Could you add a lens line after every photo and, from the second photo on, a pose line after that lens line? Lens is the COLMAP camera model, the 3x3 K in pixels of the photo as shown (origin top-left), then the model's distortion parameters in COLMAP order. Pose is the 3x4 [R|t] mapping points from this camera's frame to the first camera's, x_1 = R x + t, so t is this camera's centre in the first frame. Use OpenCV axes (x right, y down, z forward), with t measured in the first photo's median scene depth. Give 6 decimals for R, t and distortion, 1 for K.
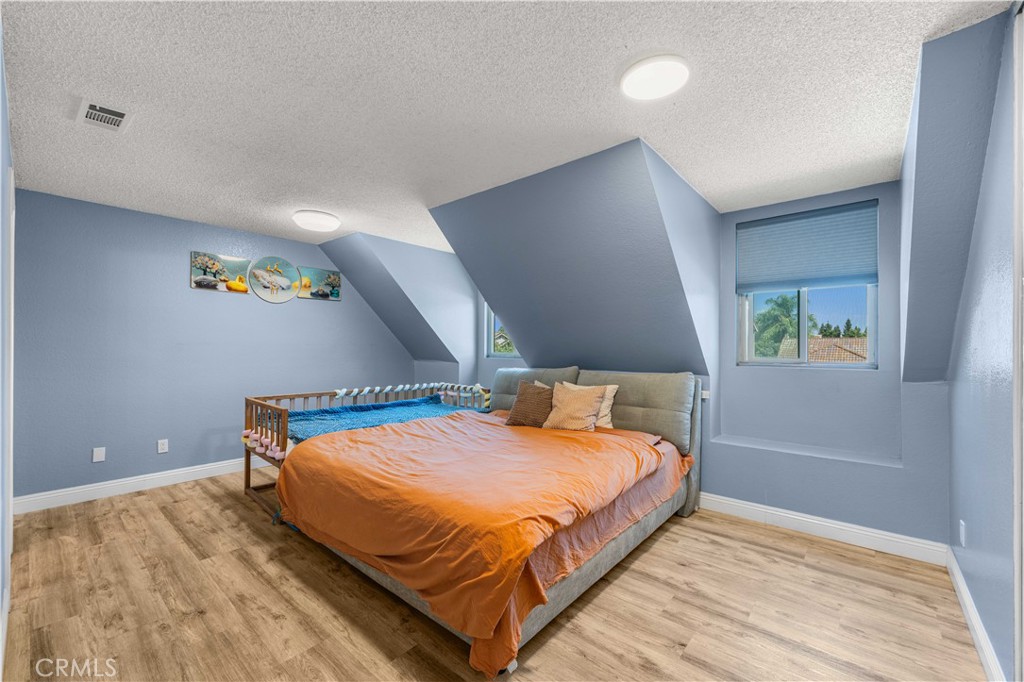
lens RADIAL K [[419.0, 0, 518.8], [0, 419.0, 340.4], [0, 0, 1]] dist [0.001596, -0.000514]
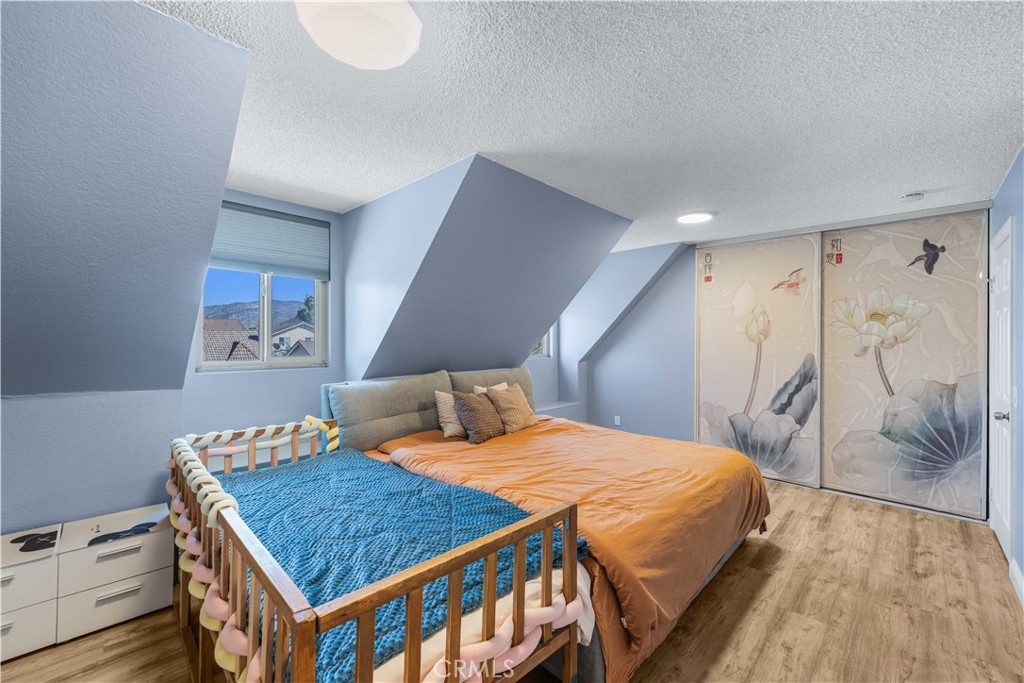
lens RADIAL K [[419.0, 0, 519.3], [0, 419.0, 342.3], [0, 0, 1]] dist [0.001596, -0.000514]
pose [[0.051459, -0.009938, 0.998626, -1.466266], [-0.016042, 0.999813, 0.010776, -0.023717], [-0.998546, -0.016574, 0.051290, 1.491229]]
